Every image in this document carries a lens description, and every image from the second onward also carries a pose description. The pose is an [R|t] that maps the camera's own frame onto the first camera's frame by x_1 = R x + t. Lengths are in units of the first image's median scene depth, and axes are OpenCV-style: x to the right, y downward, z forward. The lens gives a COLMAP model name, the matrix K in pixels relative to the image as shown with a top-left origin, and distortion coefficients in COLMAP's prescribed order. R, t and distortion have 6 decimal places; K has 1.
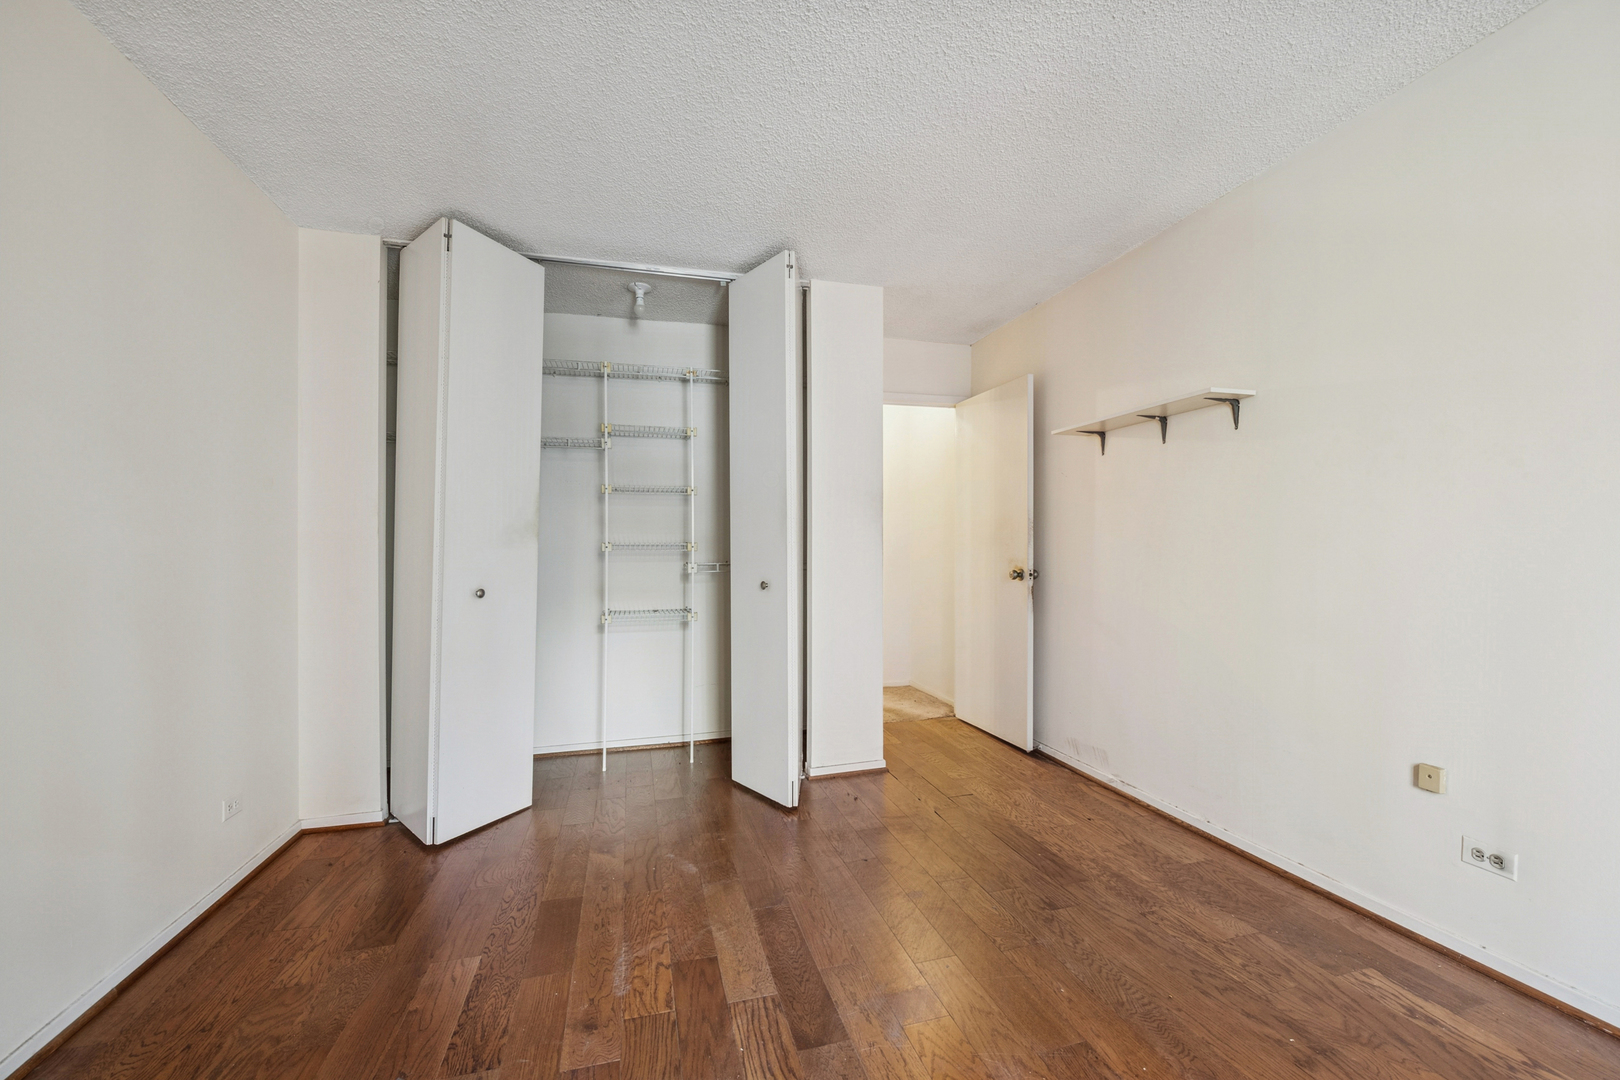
lens RADIAL K [[650.7, 0, 810.2], [0, 650.7, 544.3], [0, 0, 1]] dist [0.009240, -0.001994]
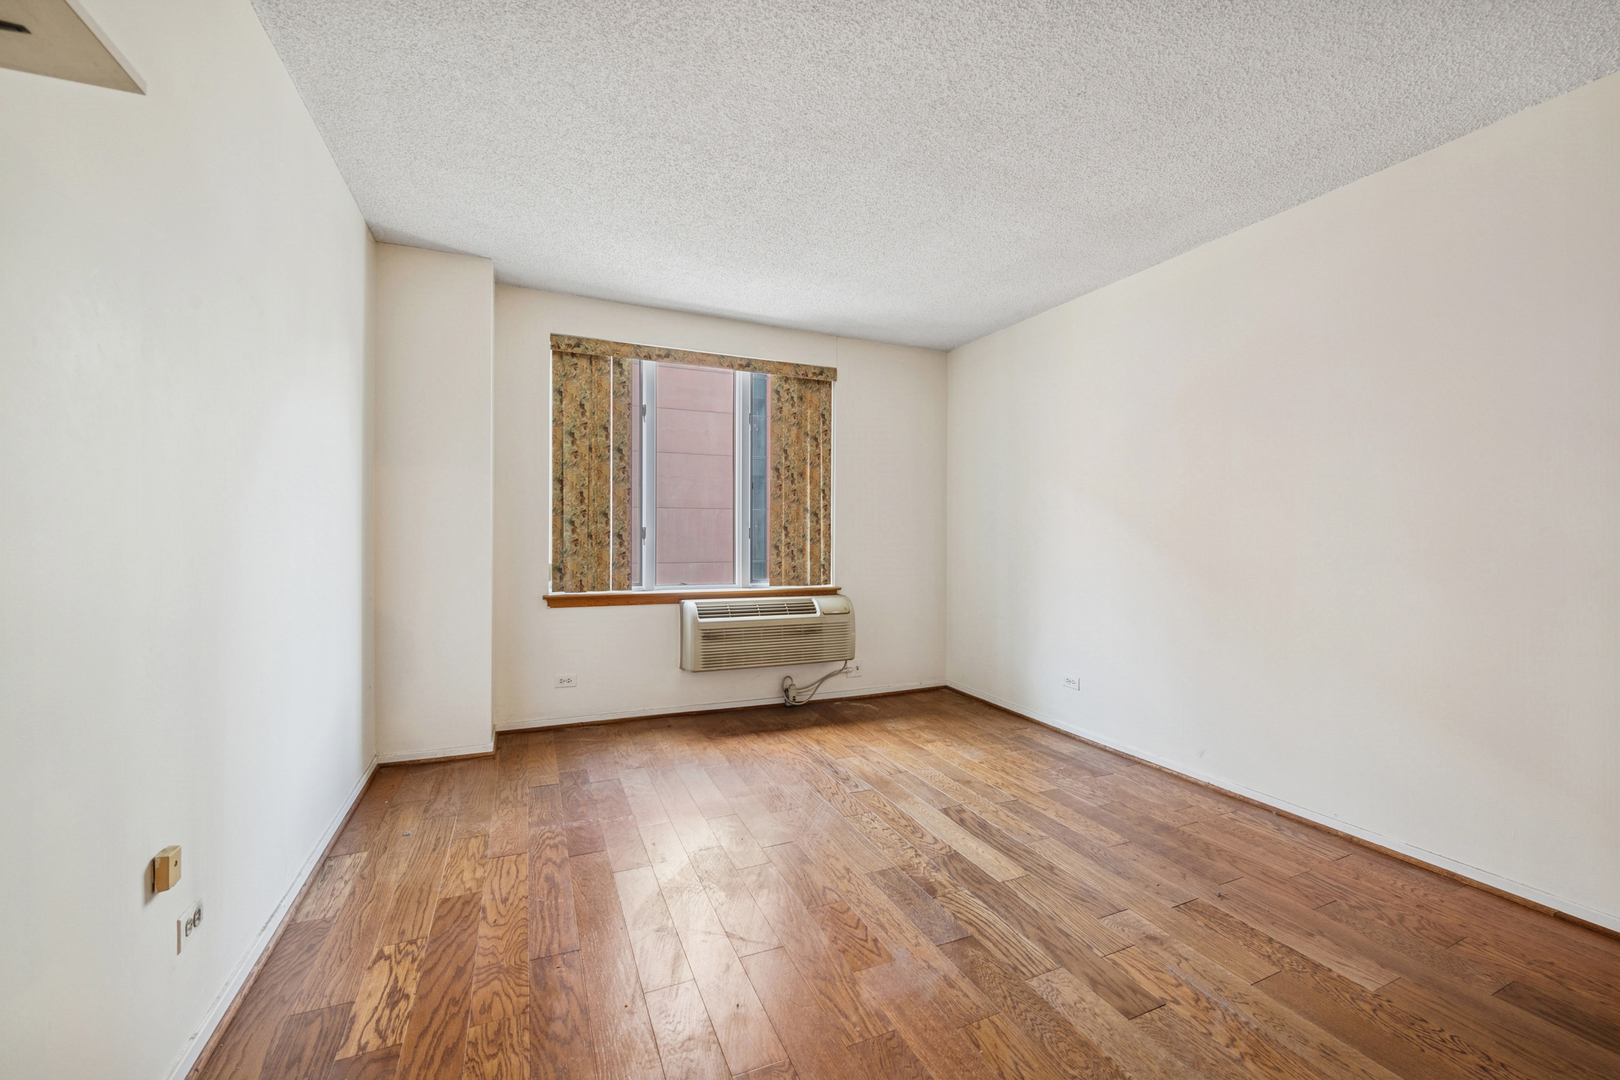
lens RADIAL K [[650.7, 0, 809.0], [0, 650.7, 533.5], [0, 0, 1]] dist [0.009240, -0.001994]
pose [[-0.989373, -0.001517, -0.145390, 0.449503], [0.000803, 0.999873, -0.015901, 0.025423], [0.145396, -0.015849, -0.989247, 2.087186]]
